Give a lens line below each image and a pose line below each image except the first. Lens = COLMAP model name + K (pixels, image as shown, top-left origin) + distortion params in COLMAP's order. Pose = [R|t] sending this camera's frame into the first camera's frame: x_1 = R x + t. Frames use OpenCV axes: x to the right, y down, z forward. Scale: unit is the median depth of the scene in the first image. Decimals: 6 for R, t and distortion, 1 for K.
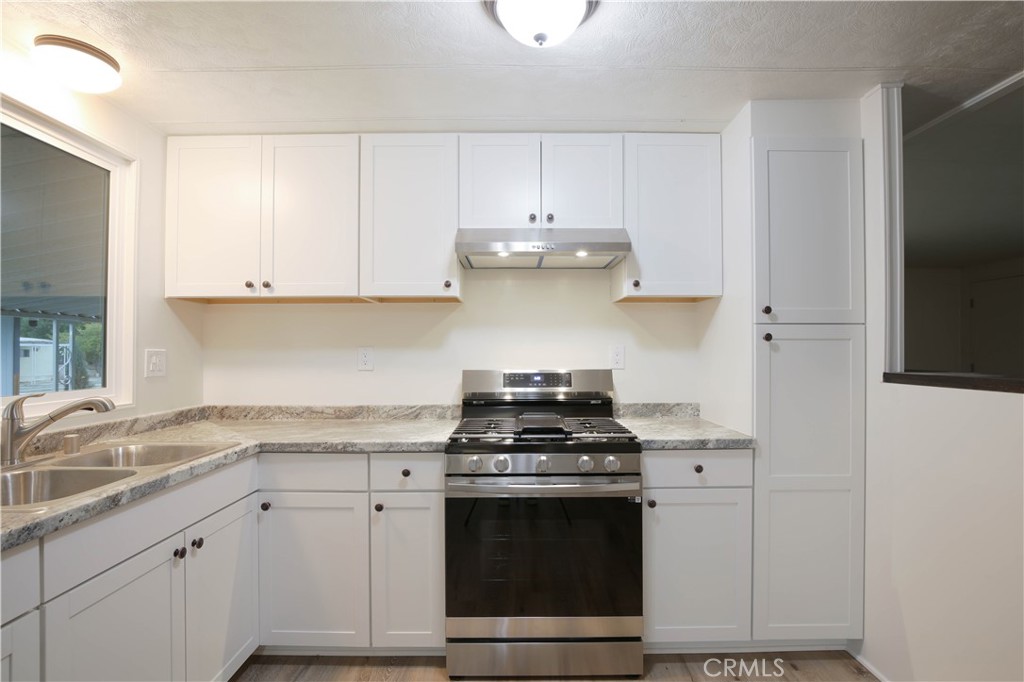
lens RADIAL K [[503.4, 0, 512.8], [0, 503.4, 349.2], [0, 0, 1]] dist [-0.027883, 0.000086]
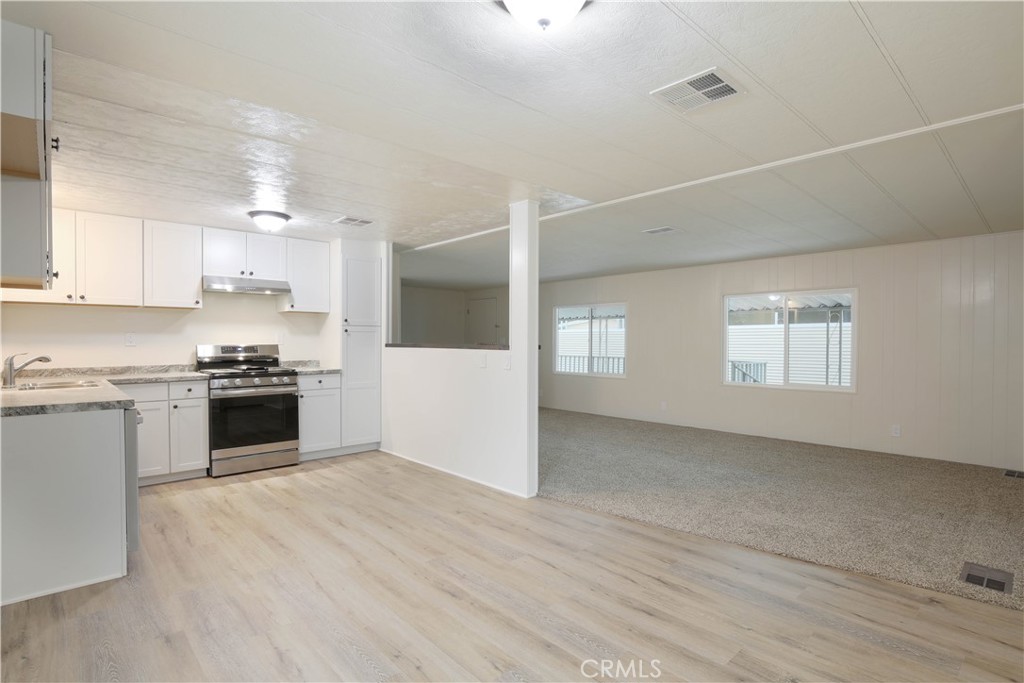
lens RADIAL K [[503.5, 0, 514.7], [0, 503.5, 345.4], [0, 0, 1]] dist [-0.038774, -0.001199]
pose [[0.736778, -0.005056, 0.676116, -0.580515], [-0.005549, 0.999893, 0.013524, 0.012219], [-0.676112, -0.013716, 0.736671, -1.446890]]
